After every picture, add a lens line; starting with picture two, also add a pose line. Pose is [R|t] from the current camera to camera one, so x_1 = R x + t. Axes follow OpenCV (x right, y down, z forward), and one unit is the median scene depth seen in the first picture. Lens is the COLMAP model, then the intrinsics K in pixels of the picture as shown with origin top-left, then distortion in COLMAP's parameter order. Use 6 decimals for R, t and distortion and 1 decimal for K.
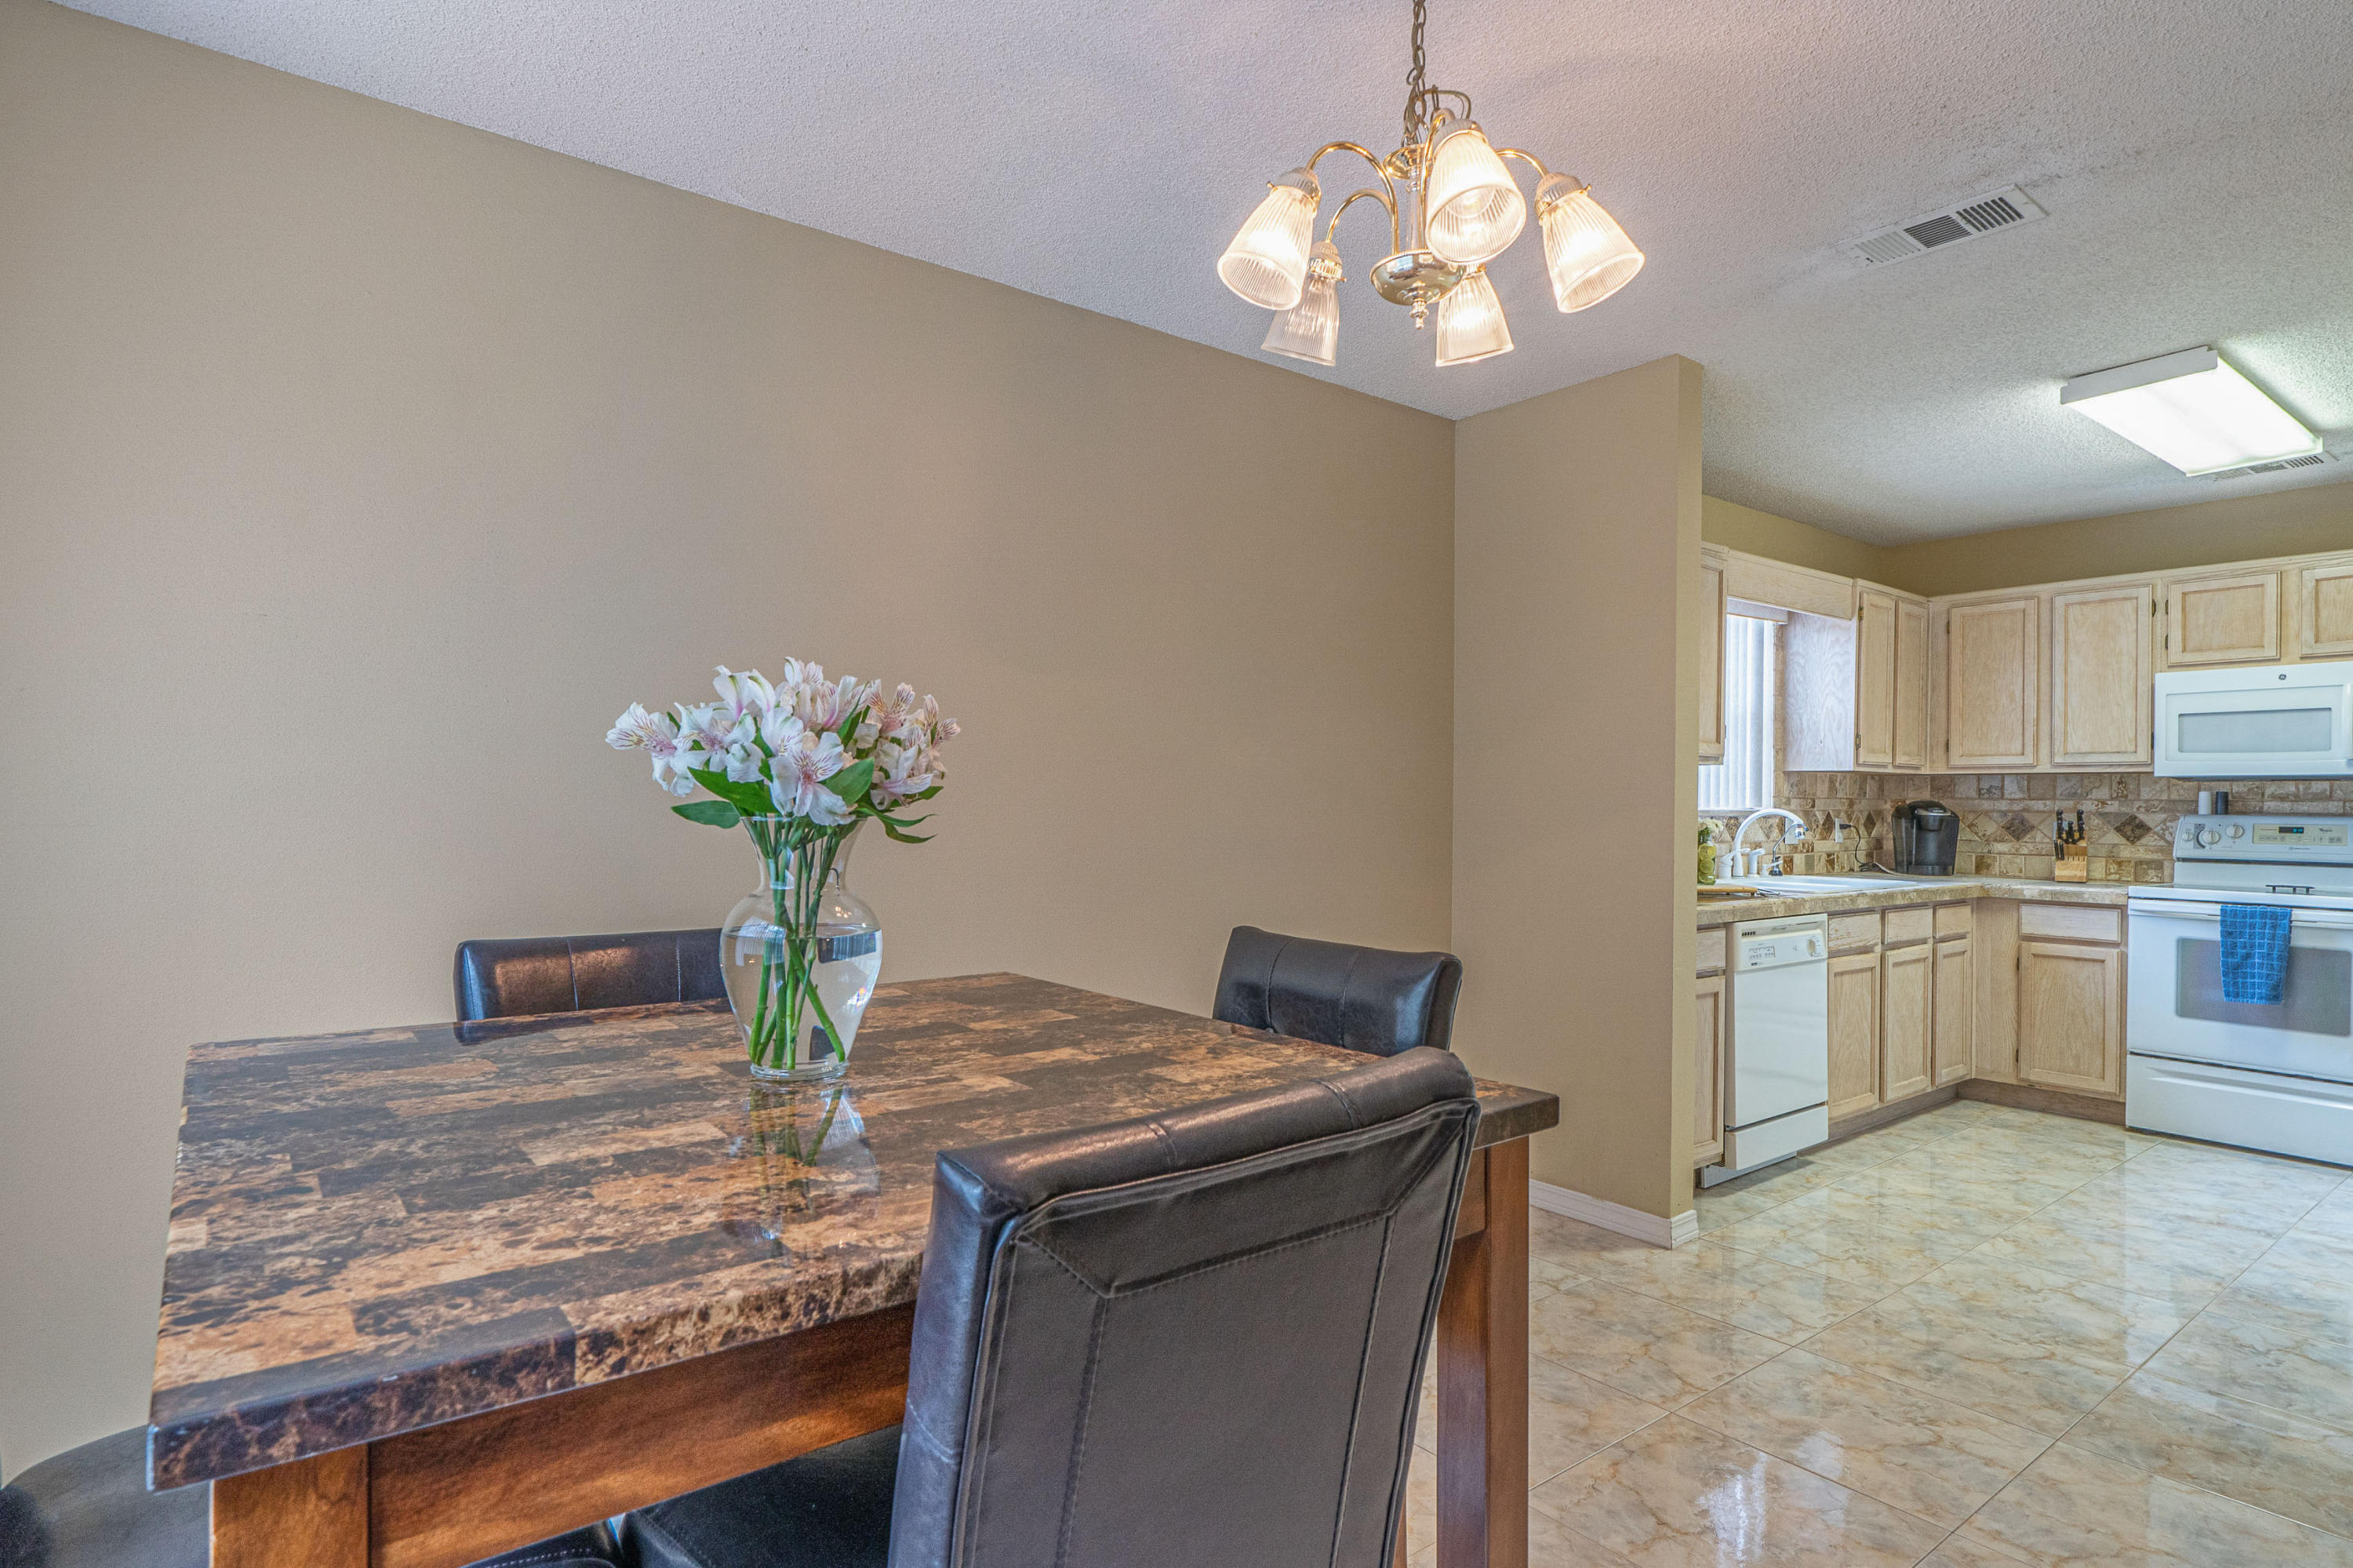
lens RADIAL K [[1231.9, 0, 1168.4], [0, 1231.9, 803.1], [0, 0, 1]] dist [-0.002396, -0.000663]
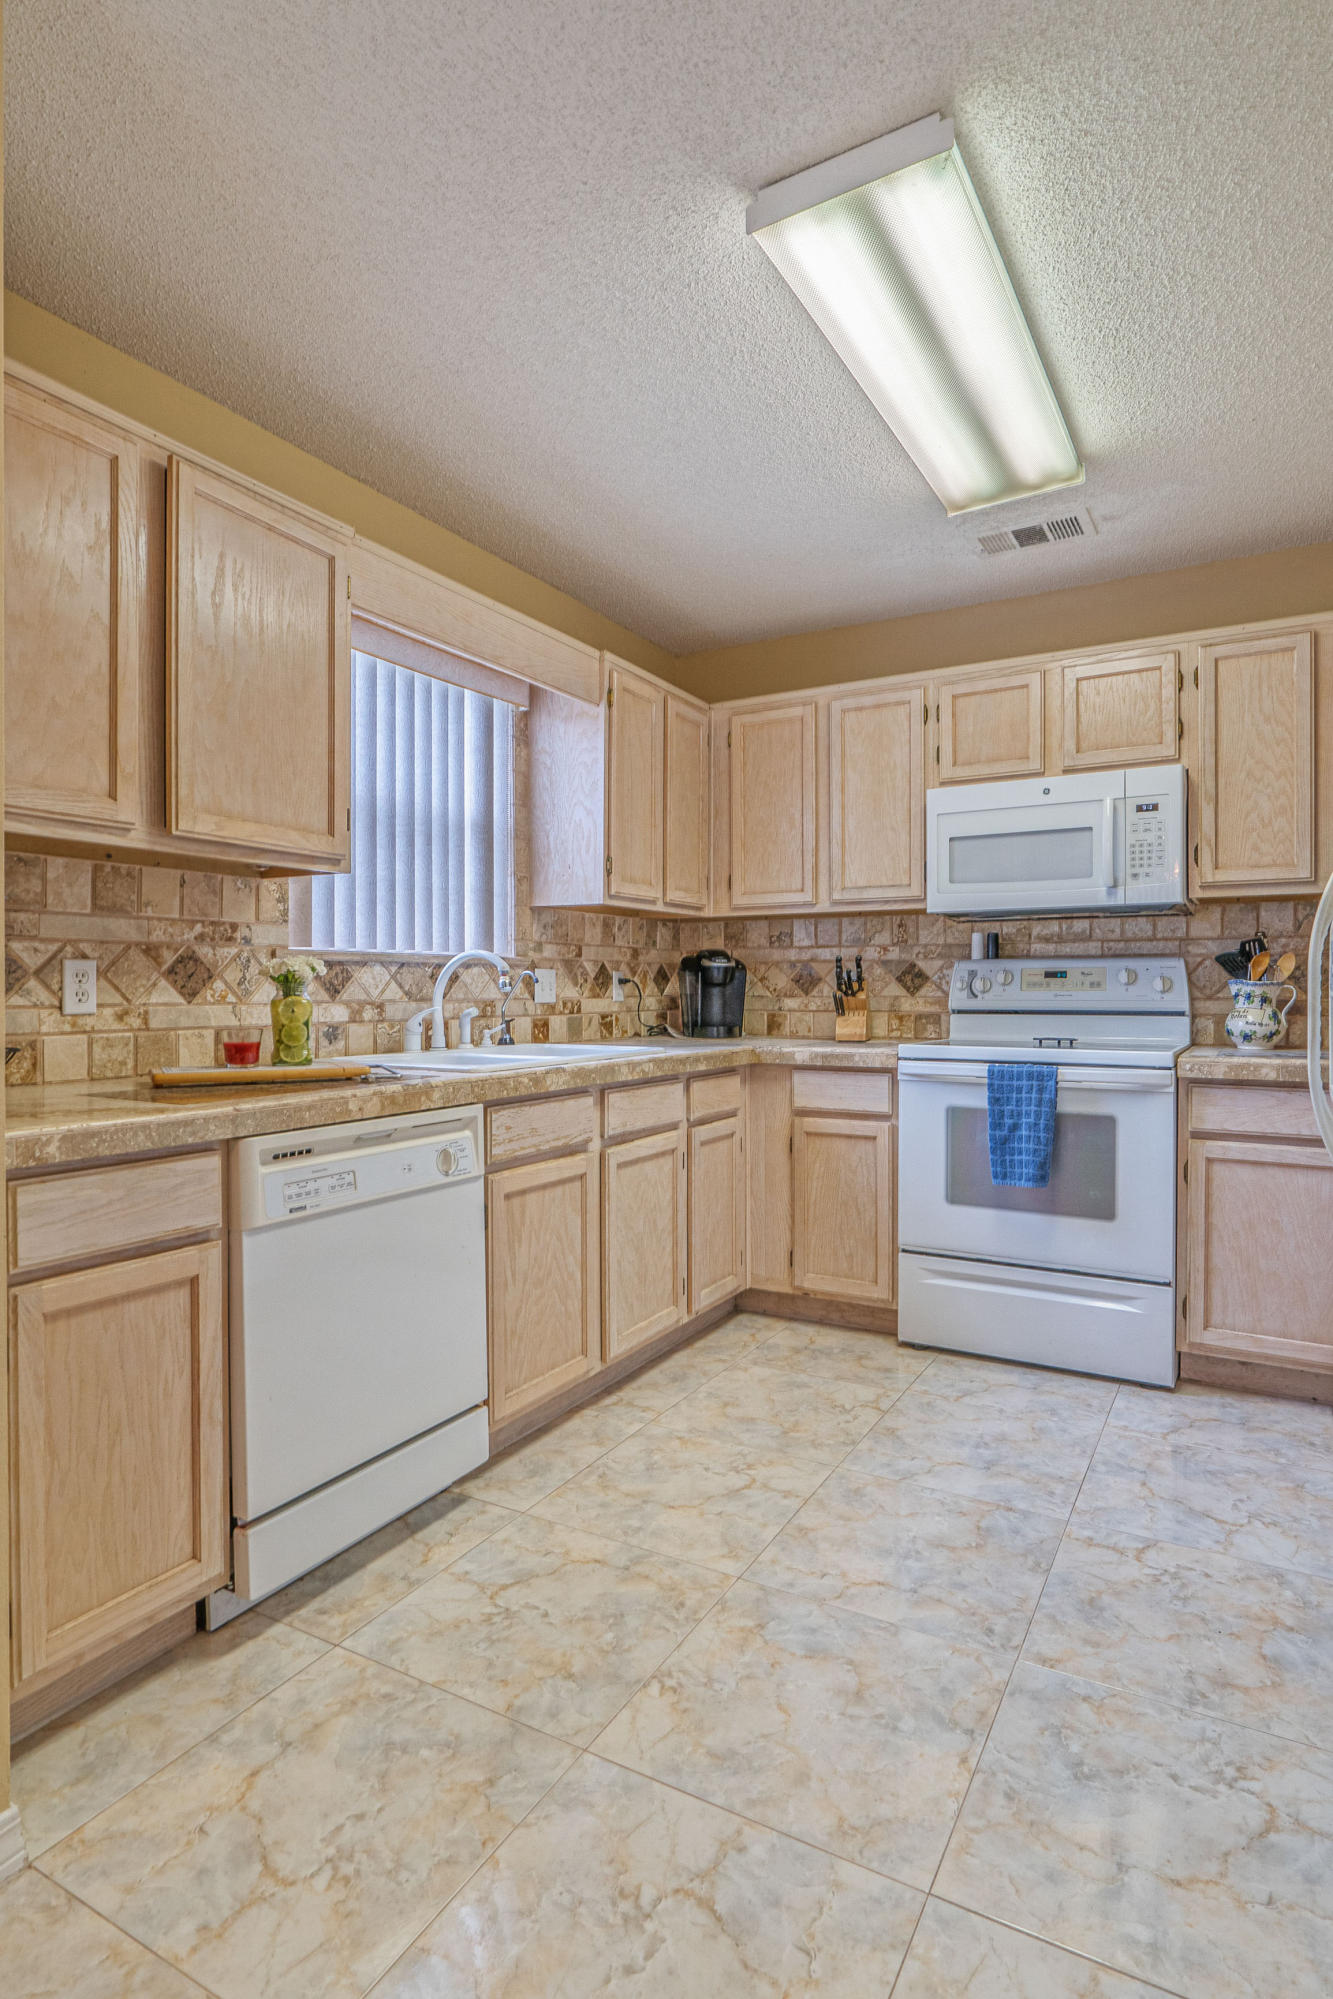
lens RADIAL K [[1054.7, 0, 681.6], [0, 1054.7, 995.5], [0, 0, 1]] dist [0.001384, -0.002137]
pose [[0.919972, -0.013803, 0.391742, 0.356307], [0.010975, 0.999895, 0.009457, 0.025523], [-0.391831, -0.004401, 0.920027, 0.393348]]
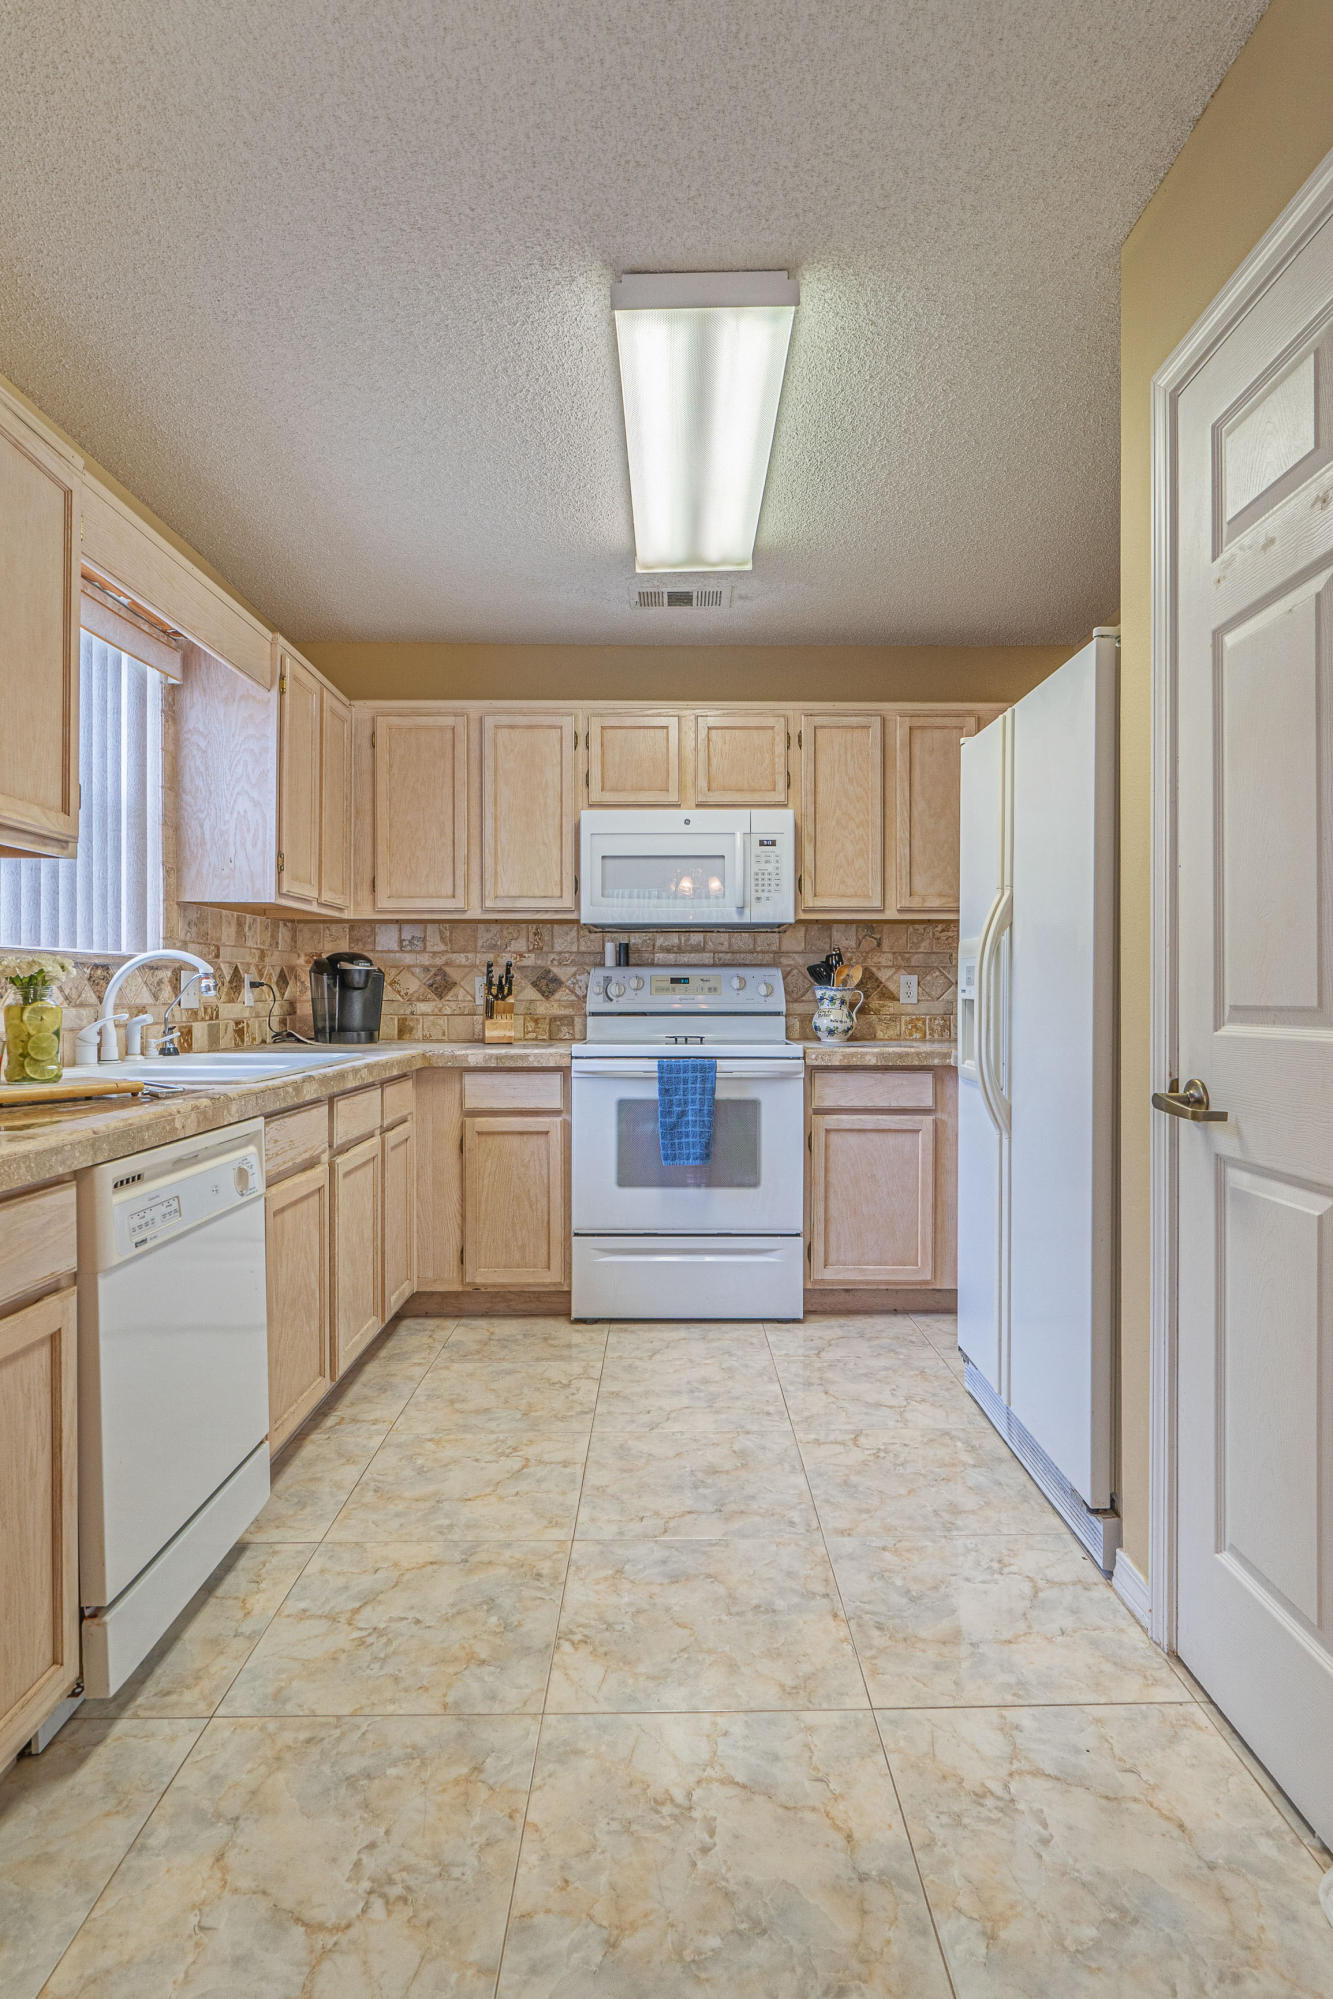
lens RADIAL K [[1054.7, 0, 681.6], [0, 1054.7, 995.5], [0, 0, 1]] dist [0.001384, -0.002137]
pose [[0.602064, -0.012594, 0.798348, 0.215771], [0.007154, 0.999921, 0.010379, 0.023847], [-0.798416, -0.000538, 0.602106, 0.457314]]
